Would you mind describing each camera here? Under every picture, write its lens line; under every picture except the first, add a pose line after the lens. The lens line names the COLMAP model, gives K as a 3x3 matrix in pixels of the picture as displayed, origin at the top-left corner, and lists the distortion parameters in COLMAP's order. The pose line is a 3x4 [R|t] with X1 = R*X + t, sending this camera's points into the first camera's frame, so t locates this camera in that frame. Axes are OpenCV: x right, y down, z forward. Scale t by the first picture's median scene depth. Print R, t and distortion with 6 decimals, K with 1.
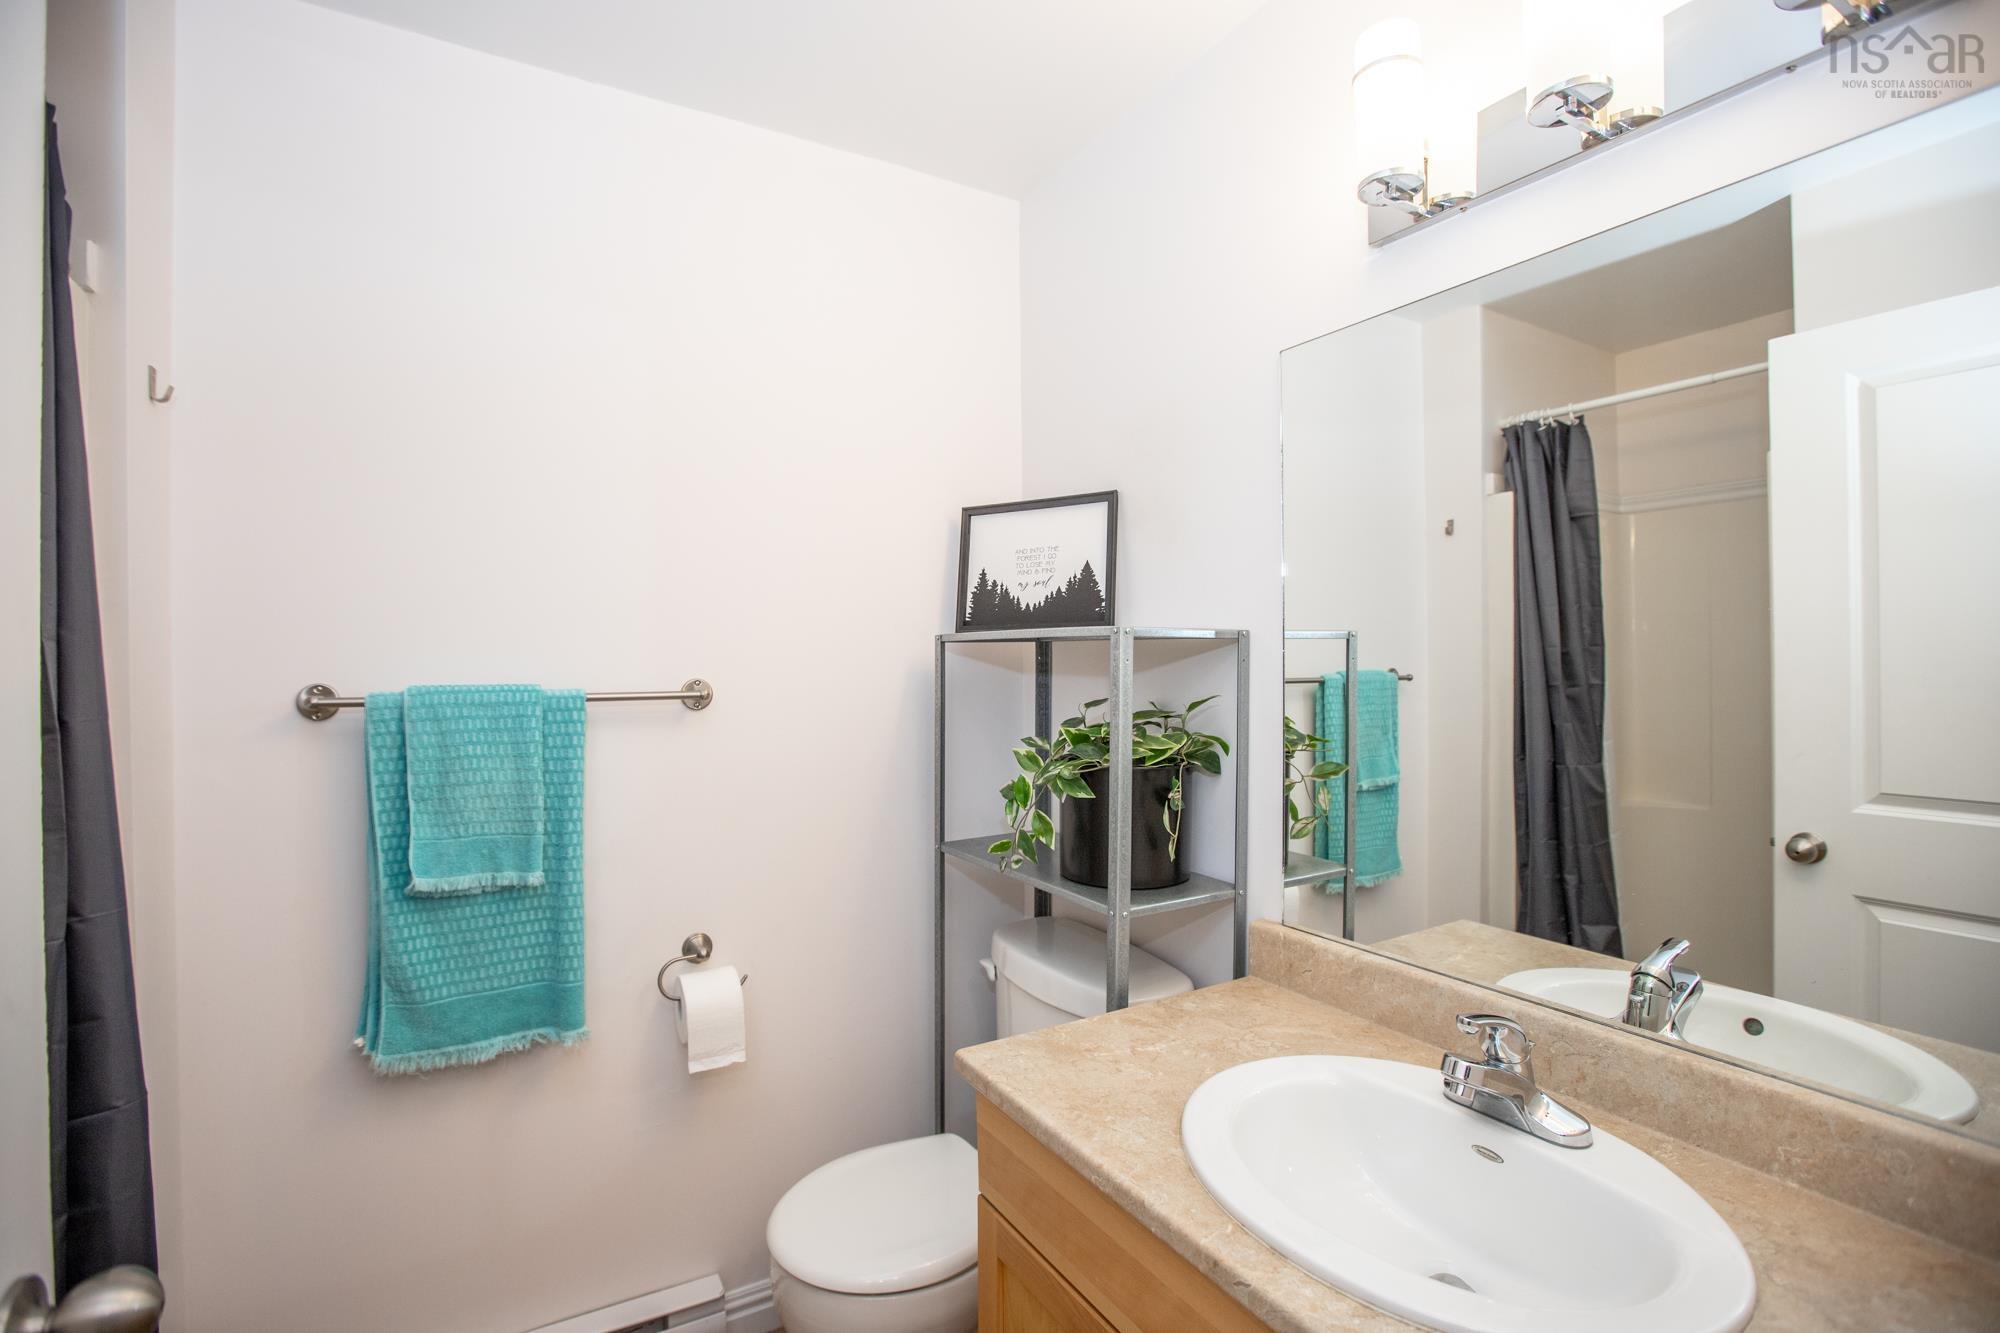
lens RADIAL K [[916.1, 0, 997.3], [0, 916.1, 661.6], [0, 0, 1]] dist [-0.037936, 0.002865]
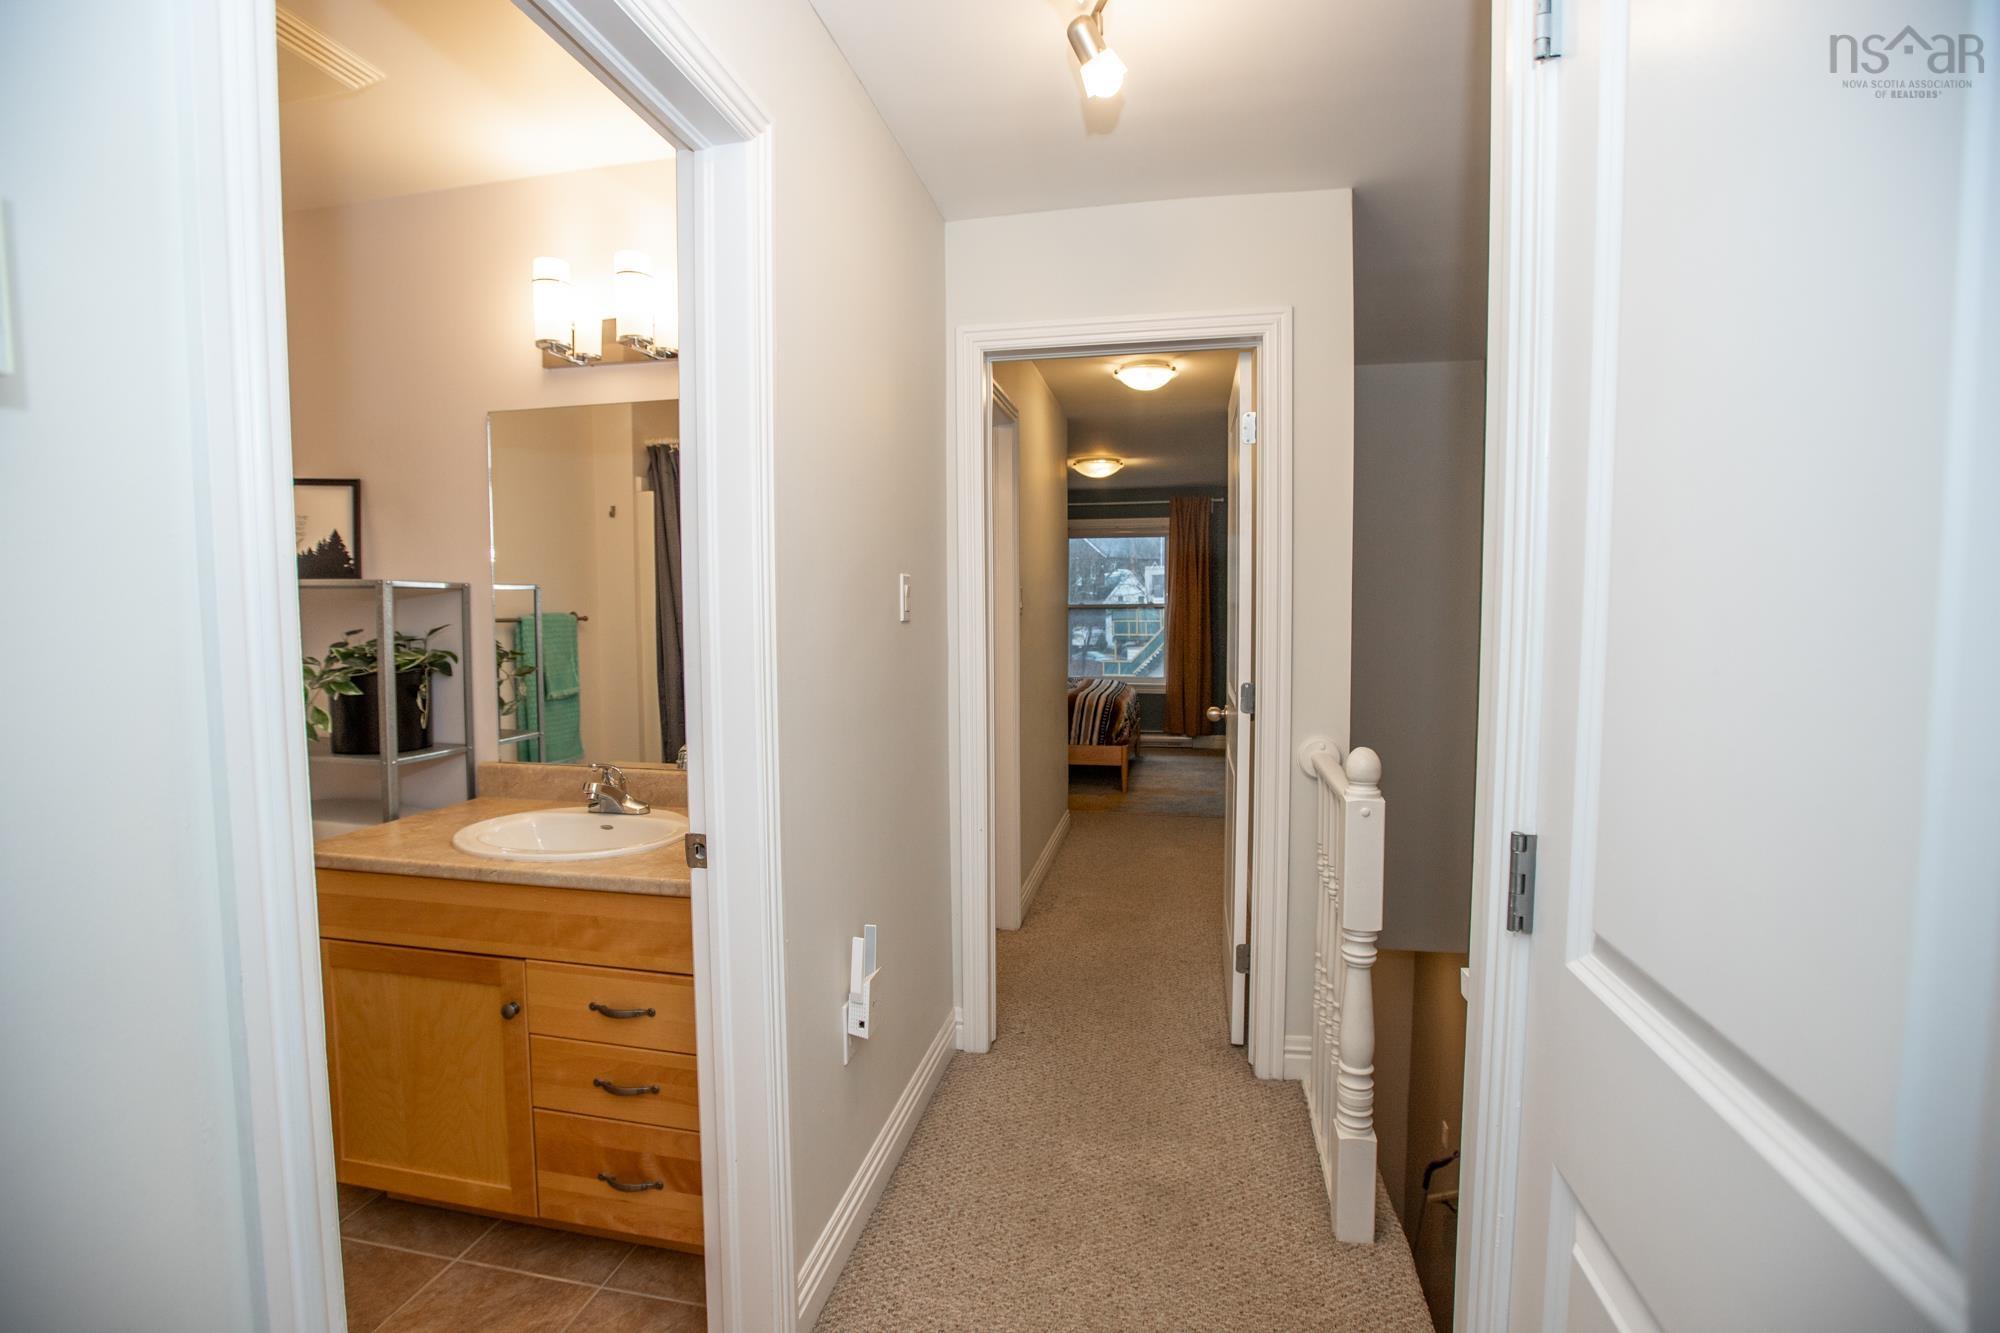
lens RADIAL K [[916.1, 0, 991.0], [0, 916.1, 664.9], [0, 0, 1]] dist [-0.037936, 0.002865]
pose [[0.682920, -0.043296, 0.729209, -0.248824], [0.002619, 0.998381, 0.056824, 0.019215], [-0.730489, -0.036896, 0.681927, -0.711929]]
